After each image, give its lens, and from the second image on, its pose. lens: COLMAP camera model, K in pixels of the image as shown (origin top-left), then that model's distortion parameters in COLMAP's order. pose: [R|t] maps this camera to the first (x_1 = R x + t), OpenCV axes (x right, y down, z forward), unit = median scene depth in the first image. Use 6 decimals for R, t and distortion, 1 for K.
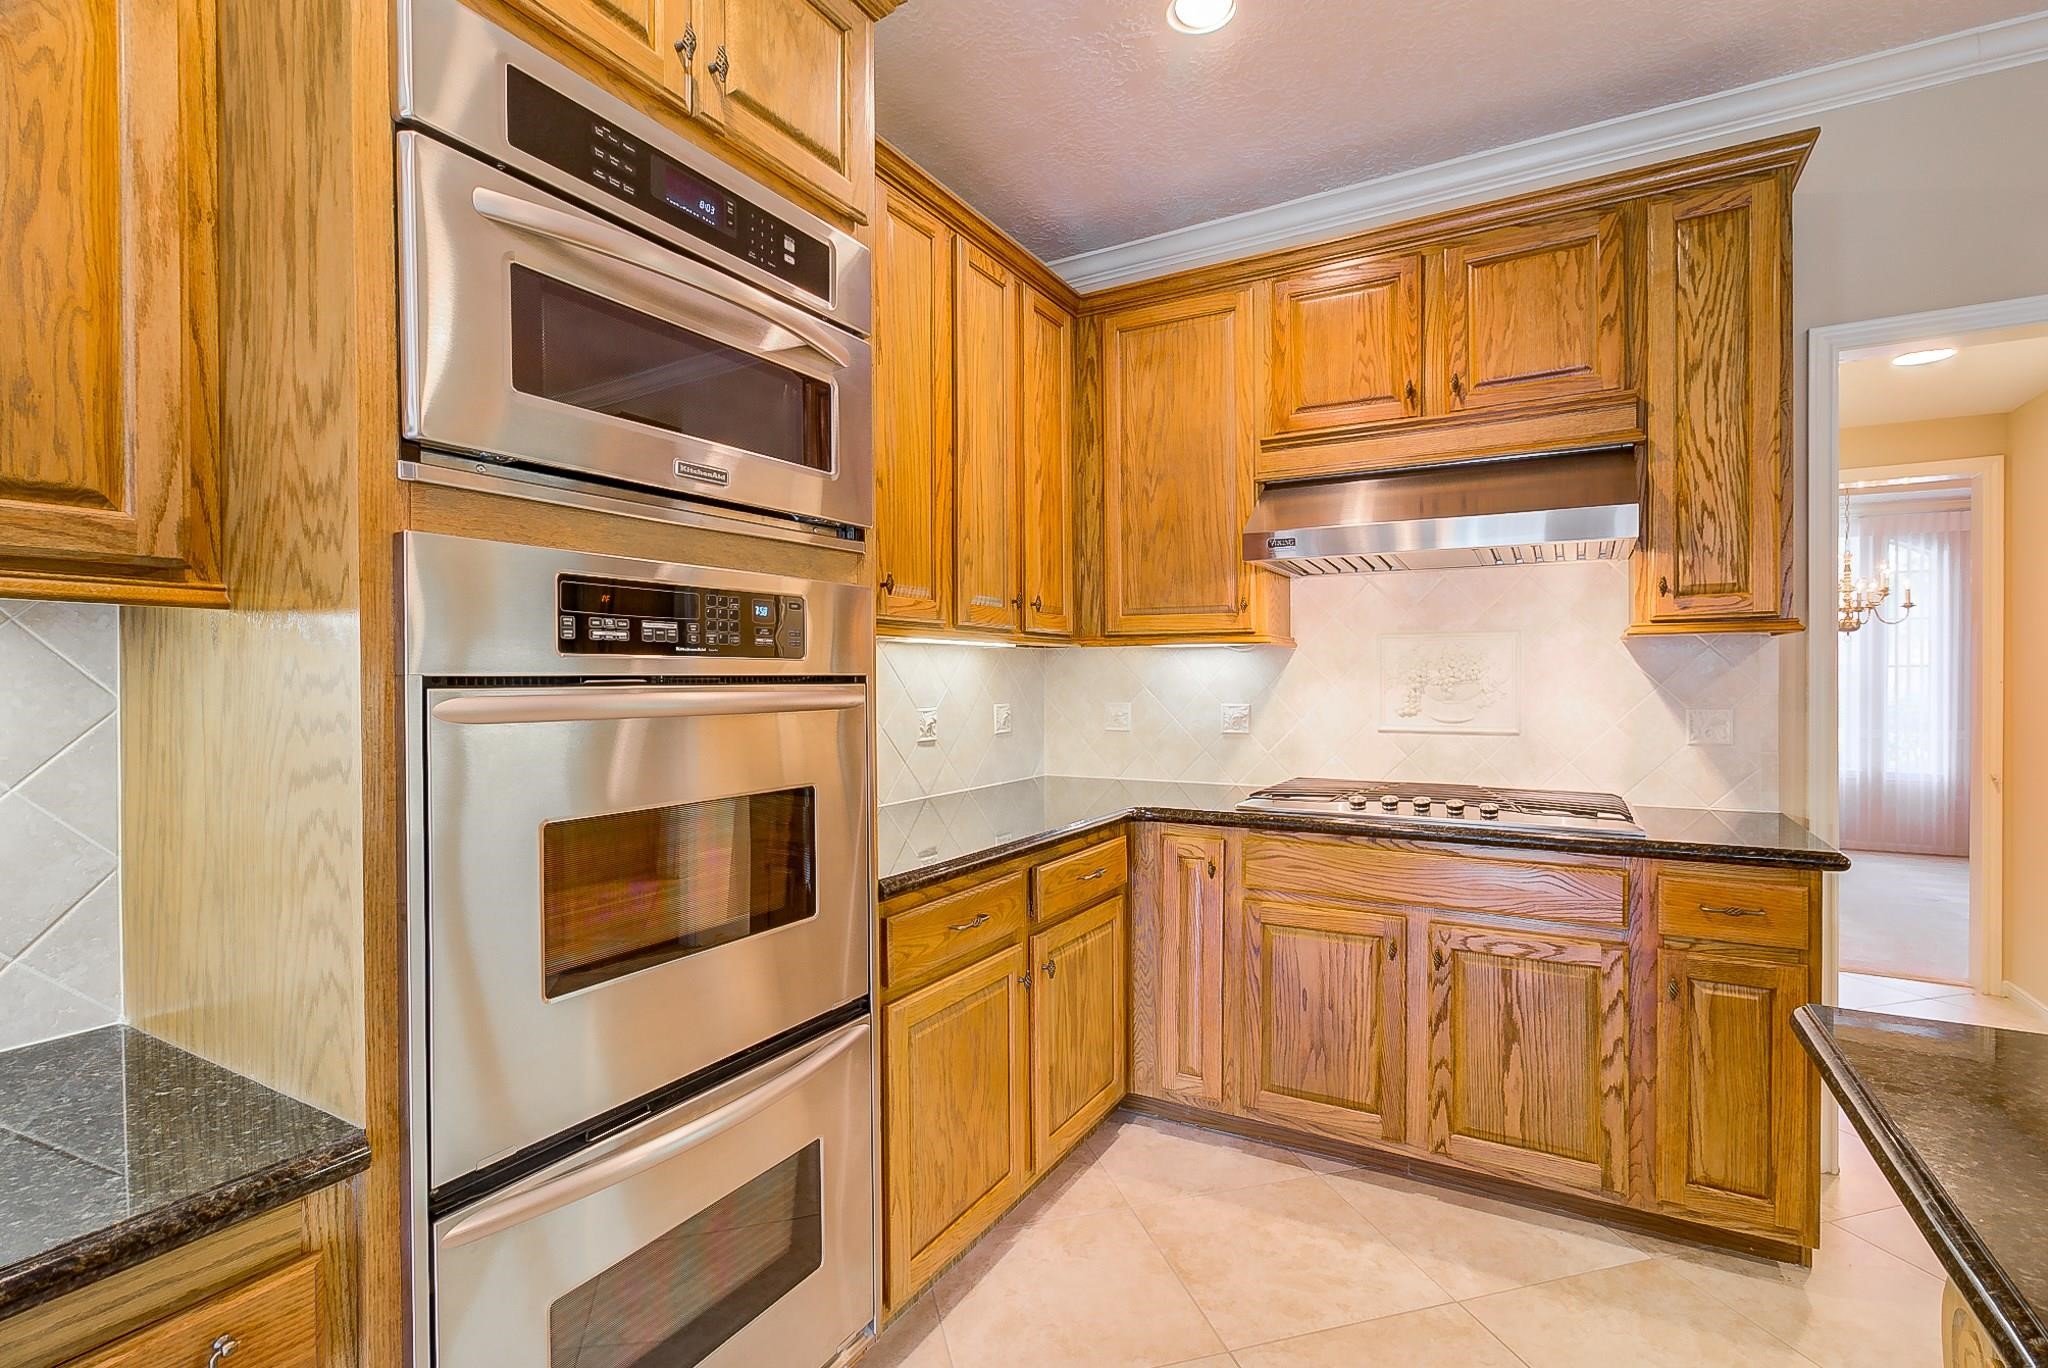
lens RADIAL K [[939.3, 0, 1055.7], [0, 939.3, 686.6], [0, 0, 1]] dist [-0.005430, 0.001974]
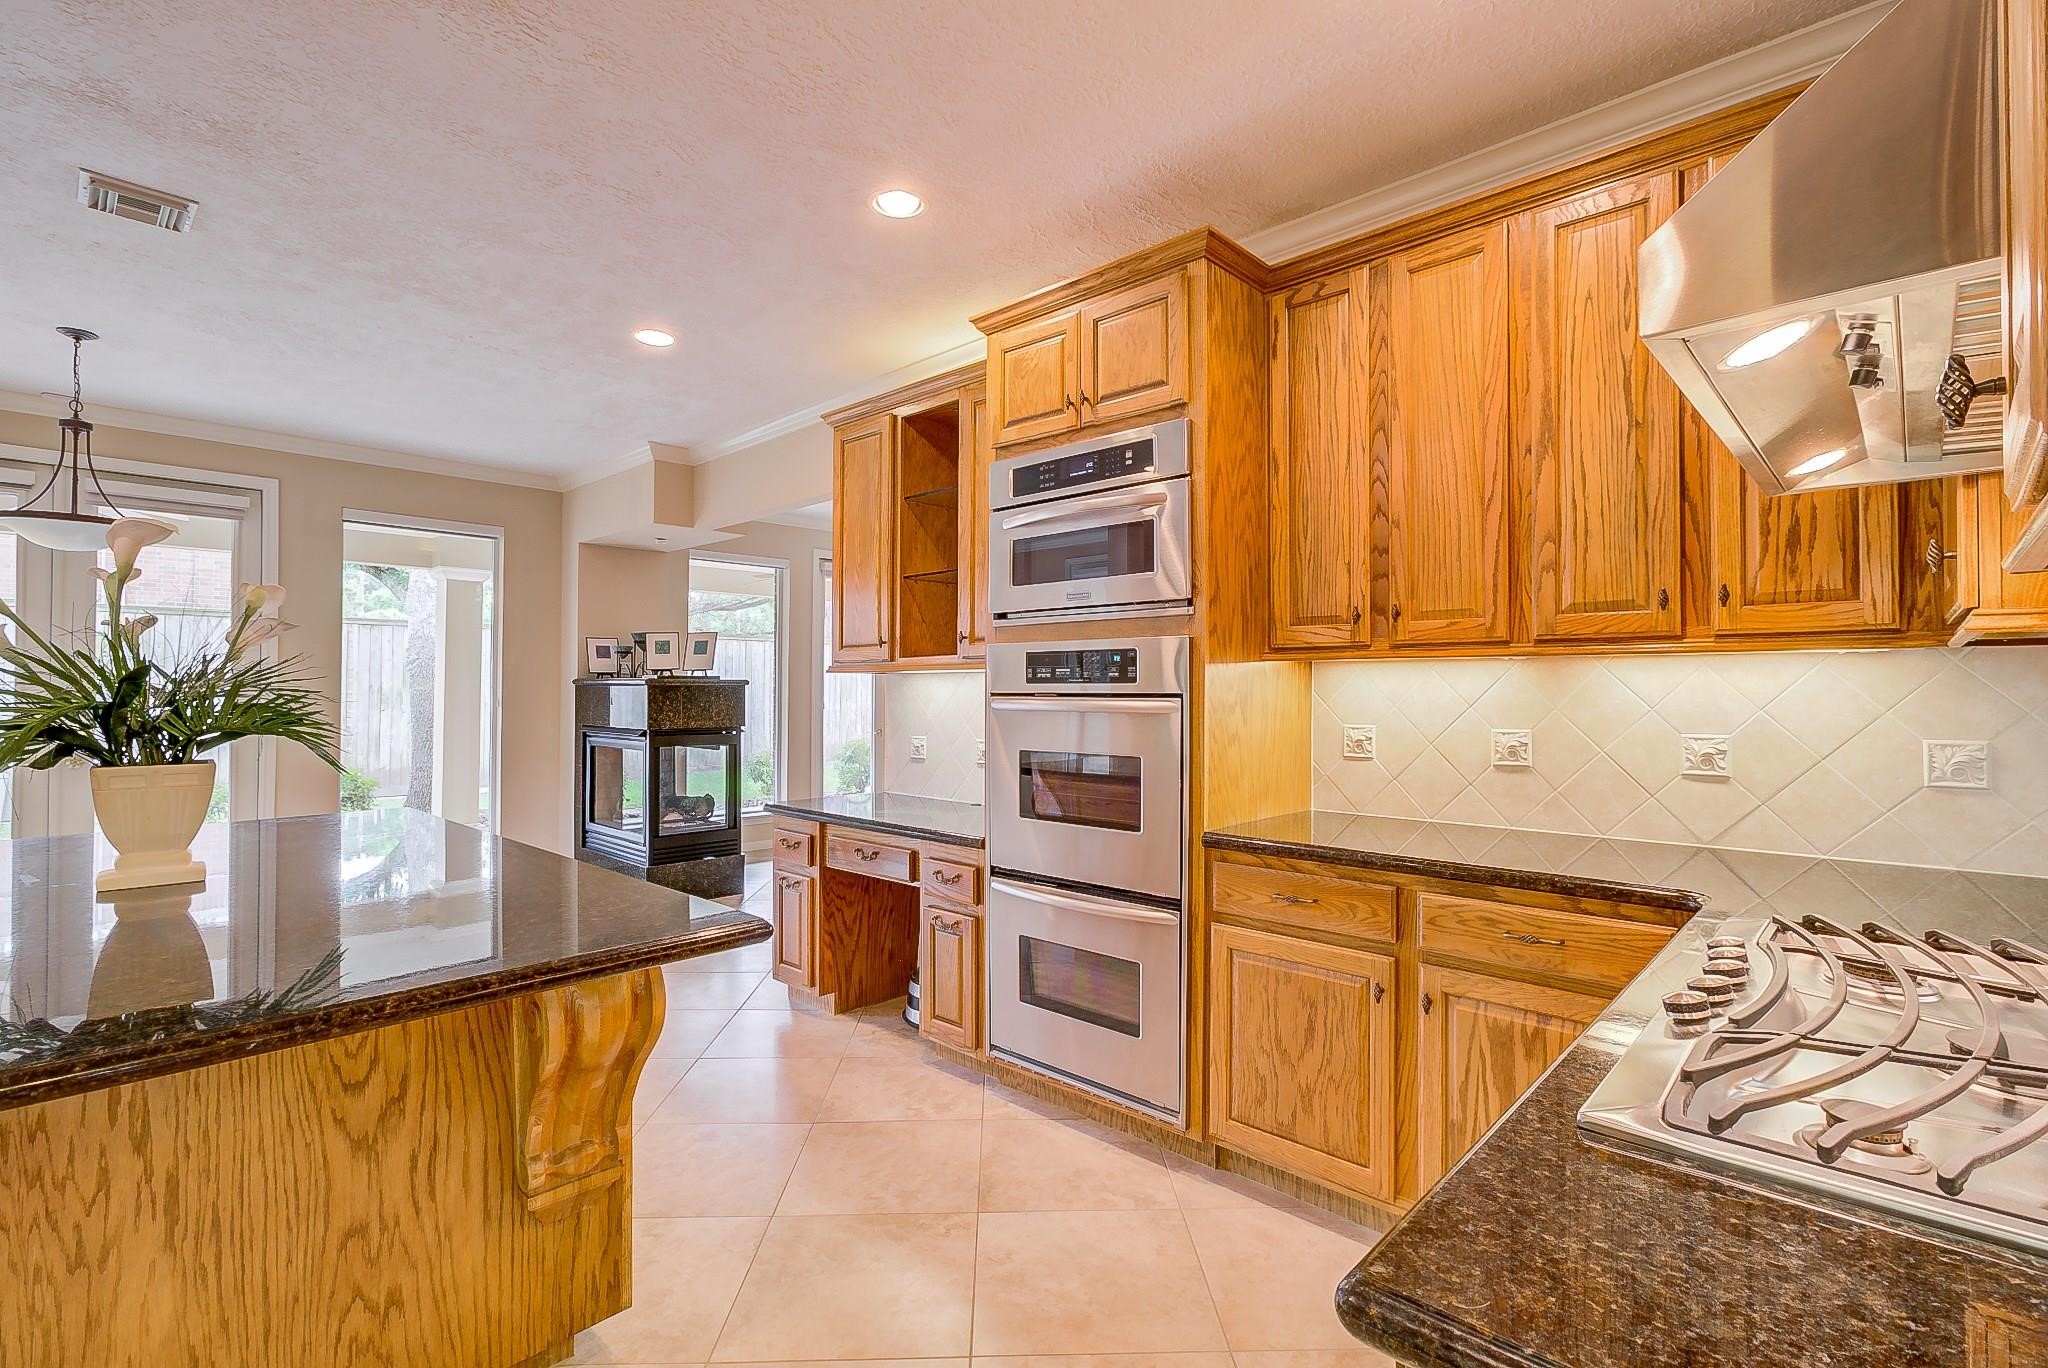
lens RADIAL K [[939.3, 0, 1034.6], [0, 939.3, 678.0], [0, 0, 1]] dist [-0.005430, 0.001974]
pose [[-0.237851, 0.001769, -0.971300, 1.553977], [-0.006530, 0.999973, 0.003420, -0.047243], [0.971280, 0.007156, -0.237833, 1.290487]]
